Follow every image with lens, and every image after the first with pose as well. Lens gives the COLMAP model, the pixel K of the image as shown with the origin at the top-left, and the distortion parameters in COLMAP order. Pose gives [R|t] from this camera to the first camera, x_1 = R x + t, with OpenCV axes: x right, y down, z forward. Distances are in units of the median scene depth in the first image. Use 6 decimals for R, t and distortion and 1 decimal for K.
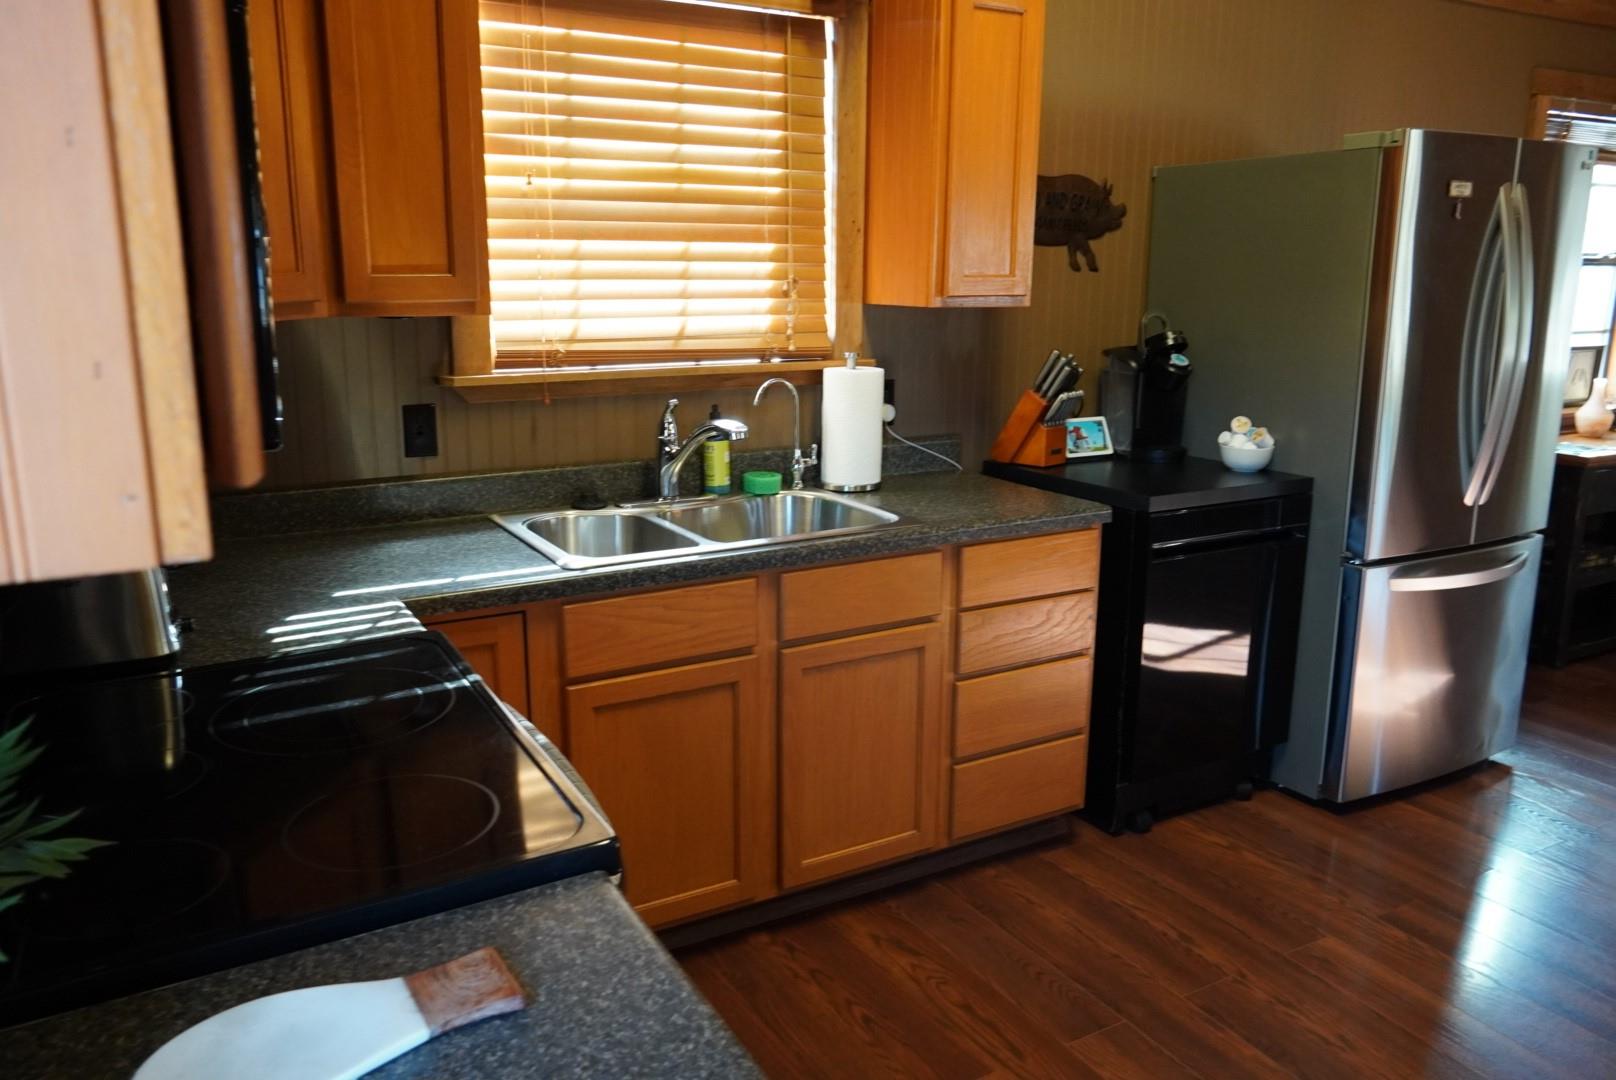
lens RADIAL K [[1195.1, 0, 812.2], [0, 1195.1, 537.6], [0, 0, 1]] dist [-0.049137, 0.056547]
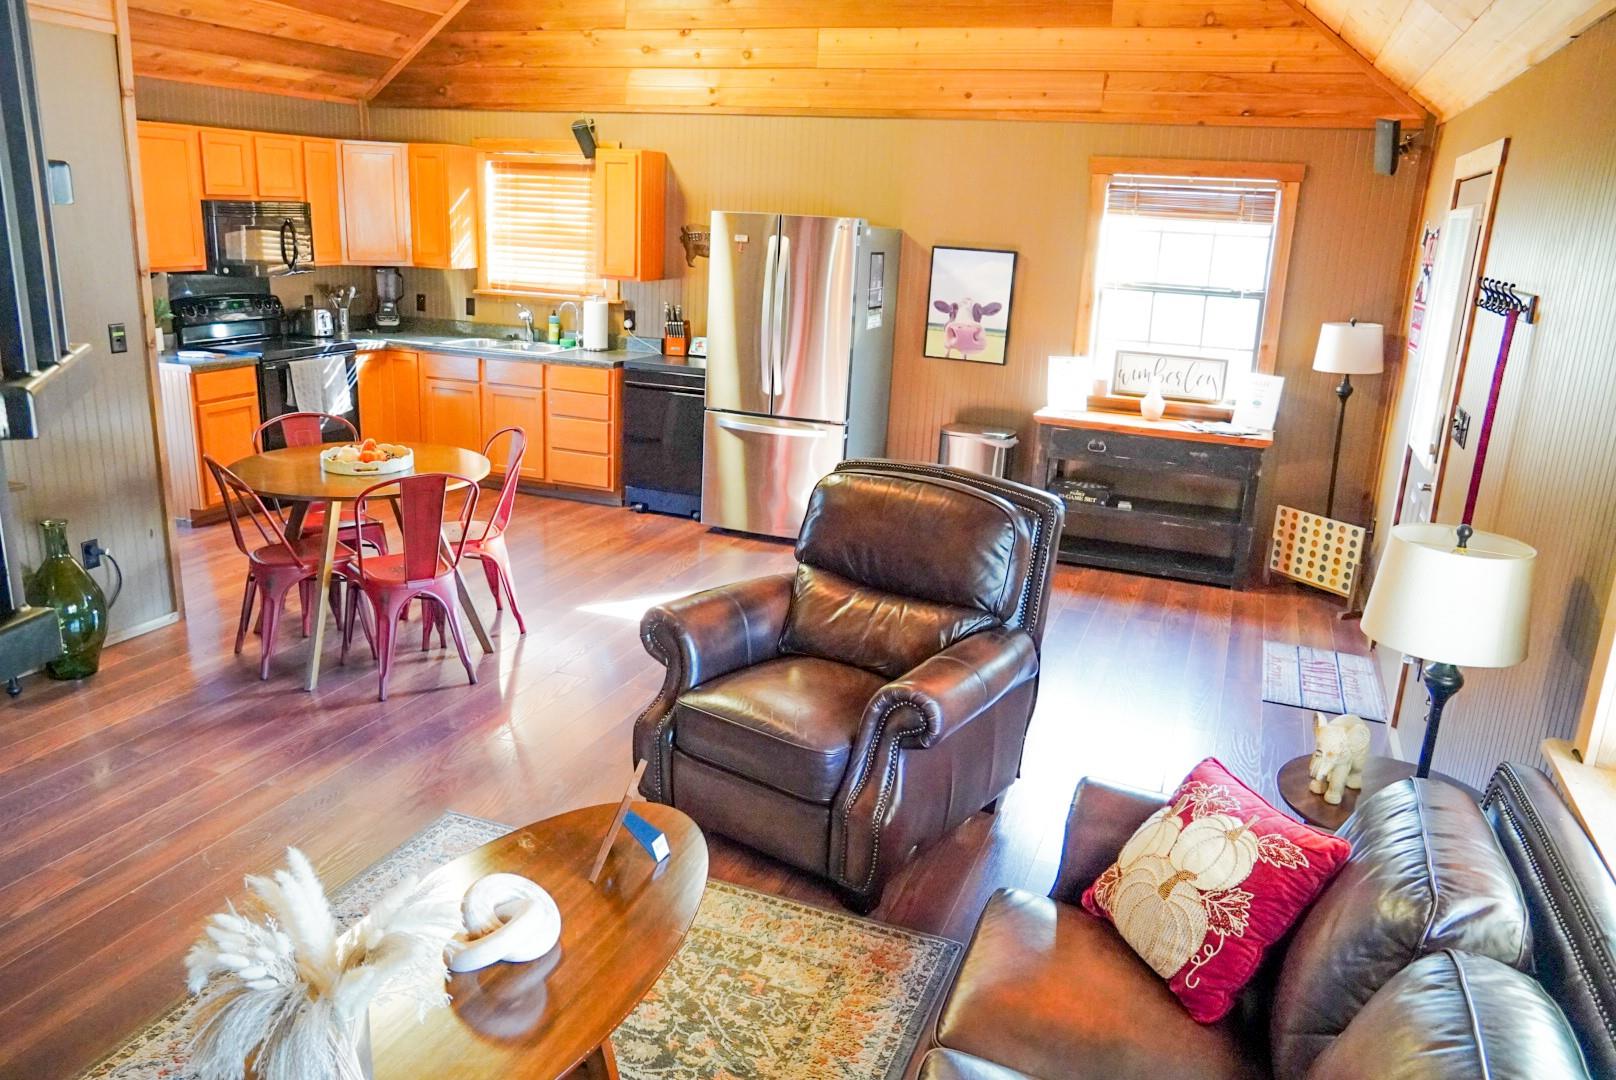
lens RADIAL K [[1195.1, 0, 801.4], [0, 1195.1, 535.0], [0, 0, 1]] dist [-0.049137, 0.056547]
pose [[0.638006, 0.218295, -0.738441, 2.427077], [-0.217866, 0.970965, 0.098798, -0.007221], [0.738568, 0.097848, 0.667041, -0.329503]]
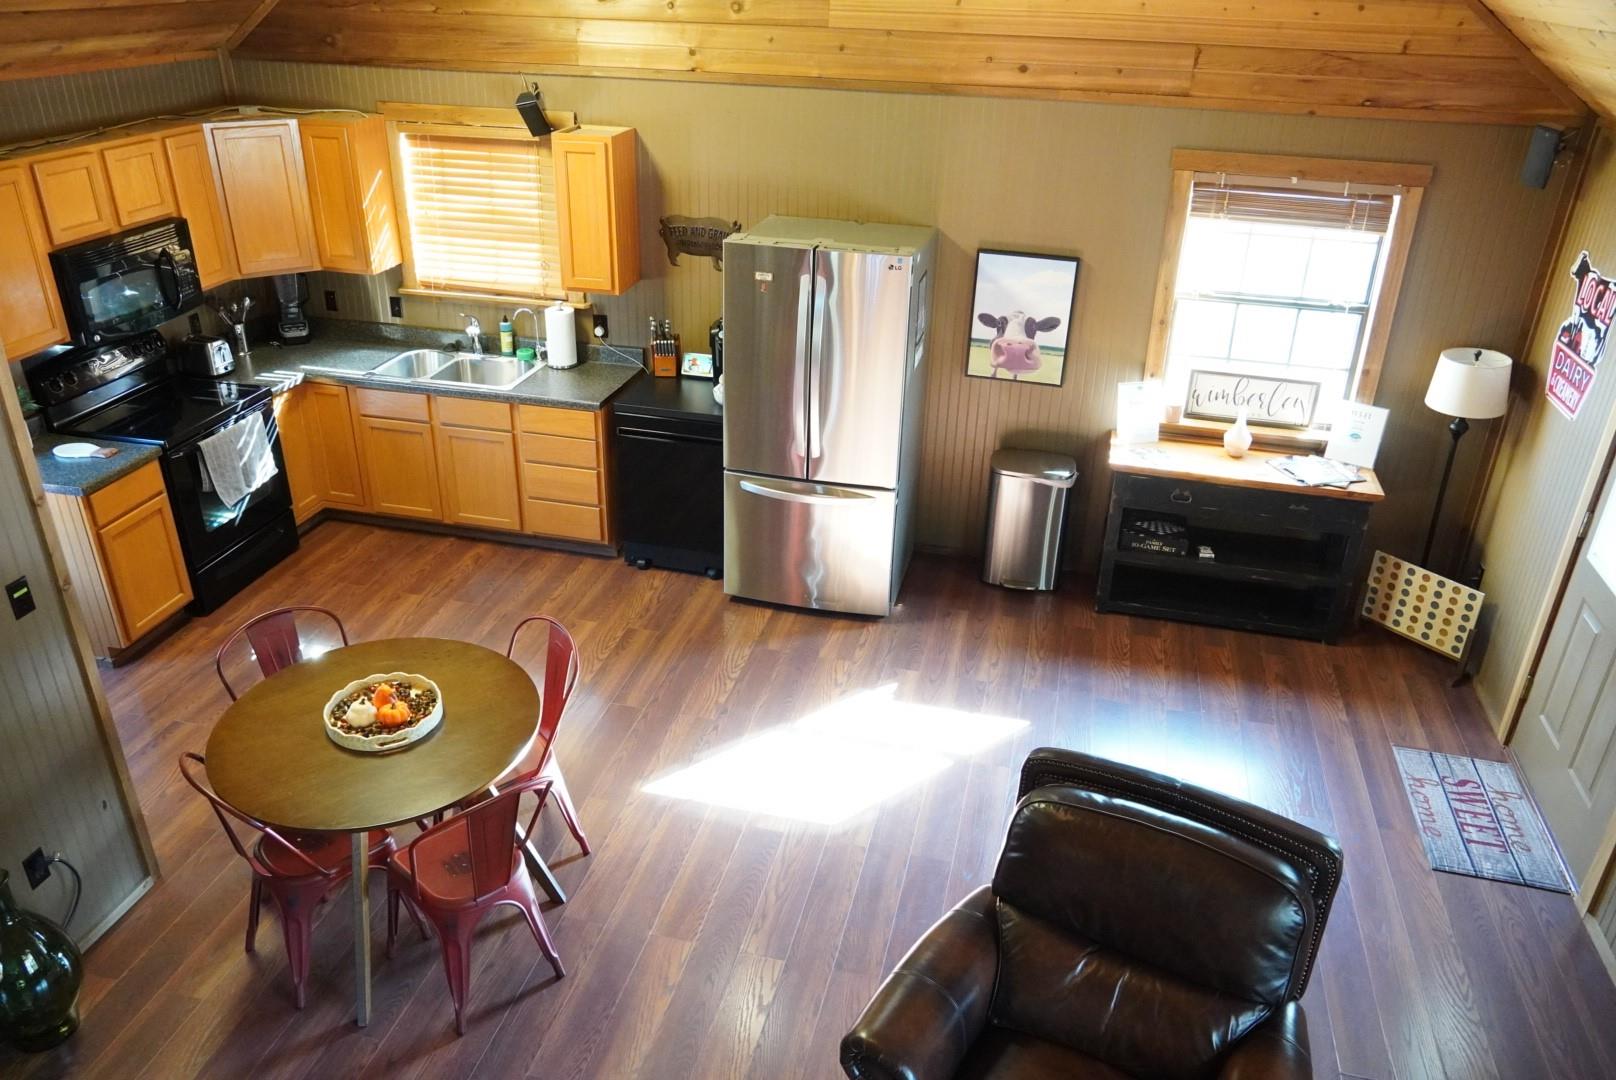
lens RADIAL K [[1195.1, 0, 800.9], [0, 1195.1, 534.0], [0, 0, 1]] dist [-0.049137, 0.056547]
pose [[0.731614, 0.309574, -0.607375, 1.844454], [-0.173087, 0.946104, 0.273730, -0.441883], [0.659380, -0.095136, 0.745766, -0.332601]]
